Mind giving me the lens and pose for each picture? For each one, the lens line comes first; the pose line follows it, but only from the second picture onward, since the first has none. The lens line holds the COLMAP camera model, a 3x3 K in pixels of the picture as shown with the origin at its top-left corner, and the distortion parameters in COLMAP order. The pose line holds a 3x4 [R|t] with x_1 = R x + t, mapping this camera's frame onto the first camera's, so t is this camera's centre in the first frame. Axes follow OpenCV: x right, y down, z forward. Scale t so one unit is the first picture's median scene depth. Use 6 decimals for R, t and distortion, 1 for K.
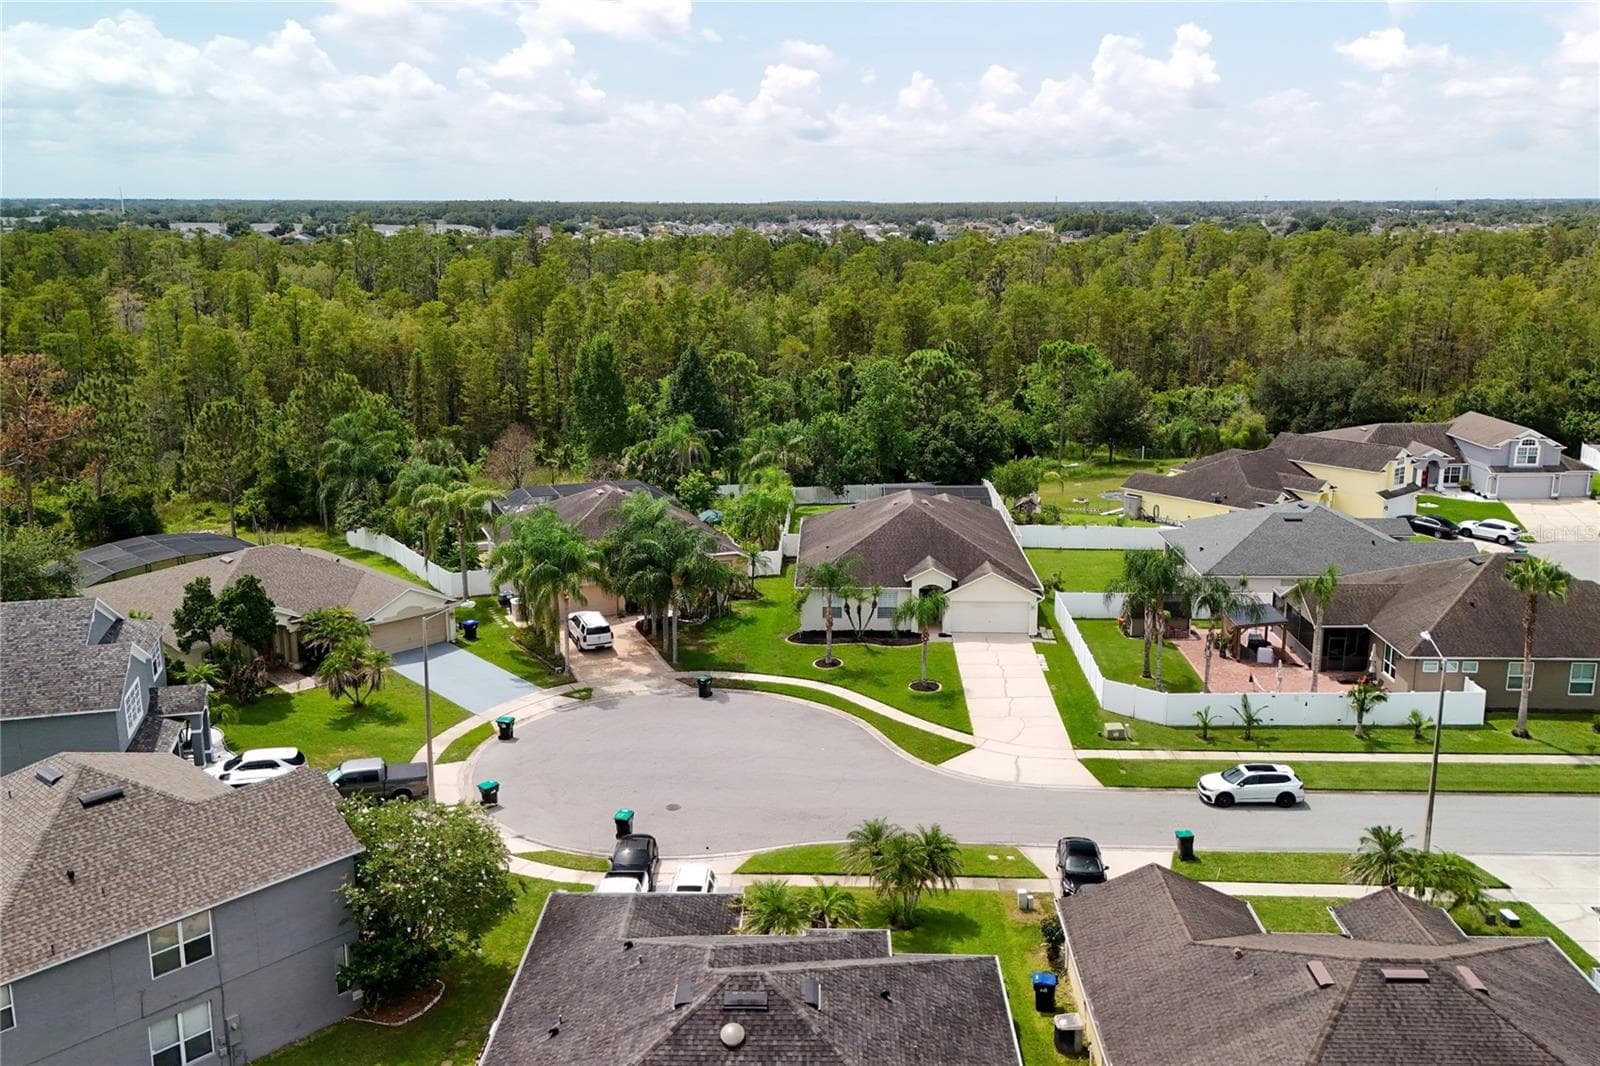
lens RADIAL K [[1463.3, 0, 772.7], [0, 1463.3, 588.9], [0, 0, 1]] dist [0.050429, 0.000000]
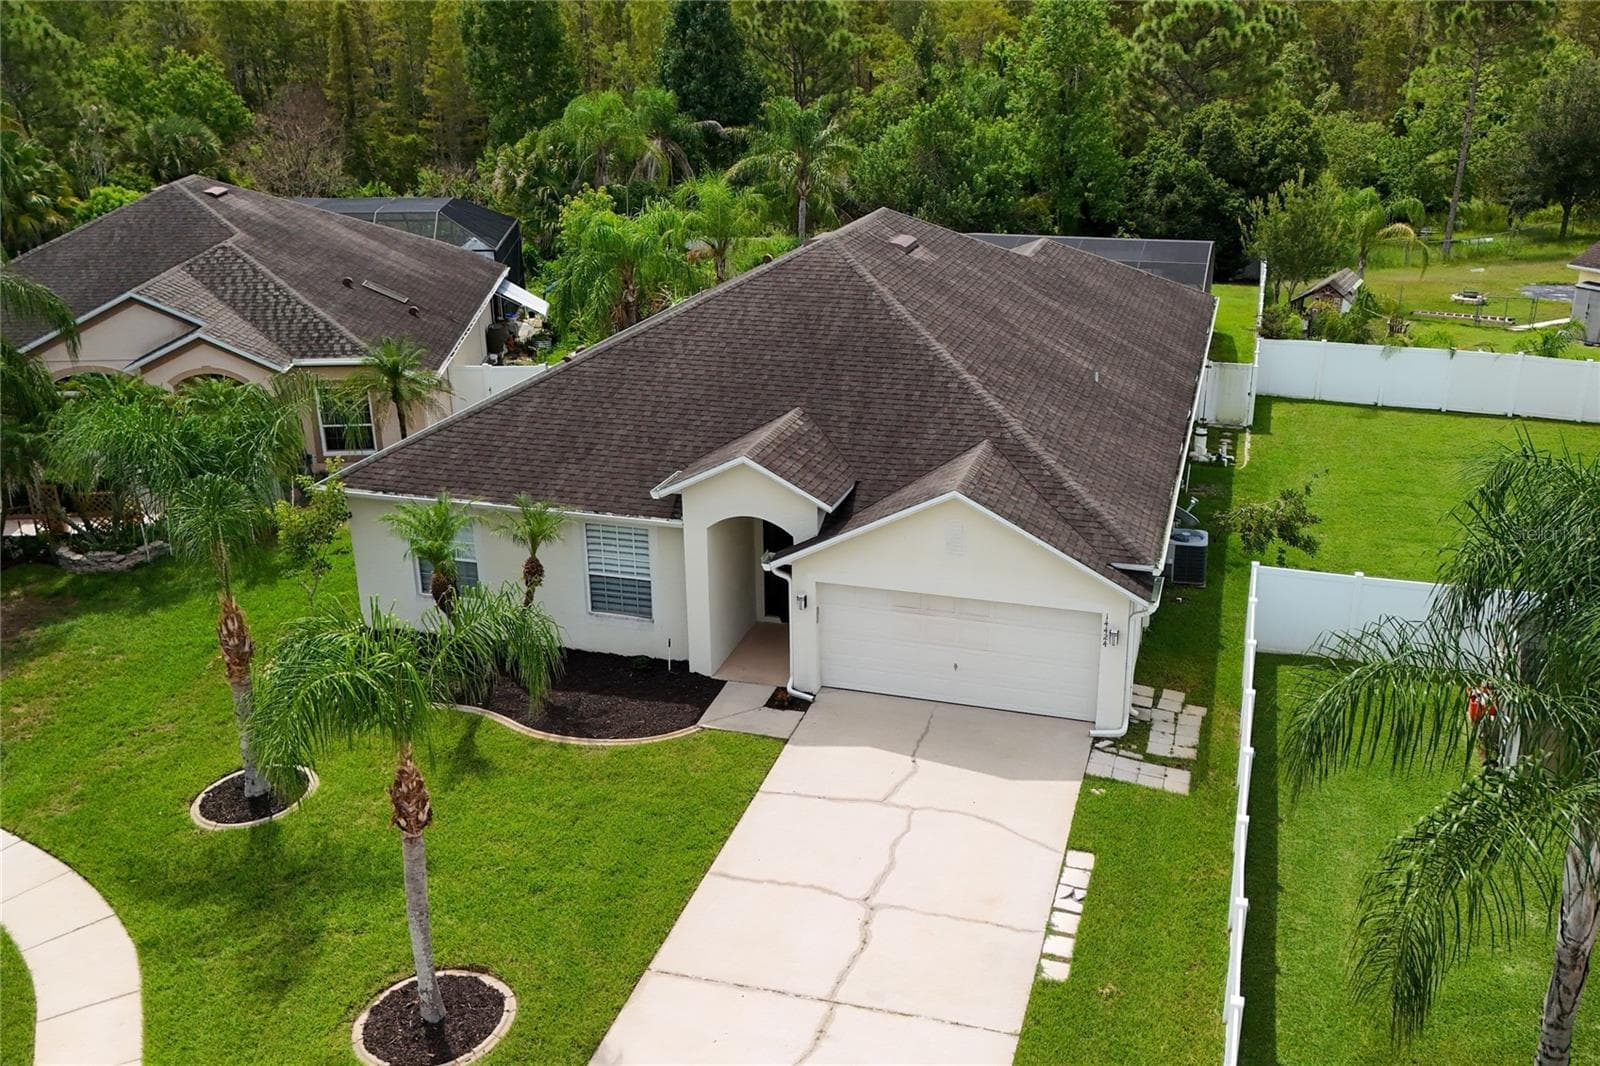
lens RADIAL K [[1463.3, 0, 825.1], [0, 1463.3, 569.6], [0, 0, 1]] dist [0.050429, 0.000000]
pose [[0.970159, 0.092549, -0.224112, 0.131657], [-0.067092, 0.990665, 0.118667, -0.018922], [0.233003, -0.100090, 0.967312, 0.523787]]
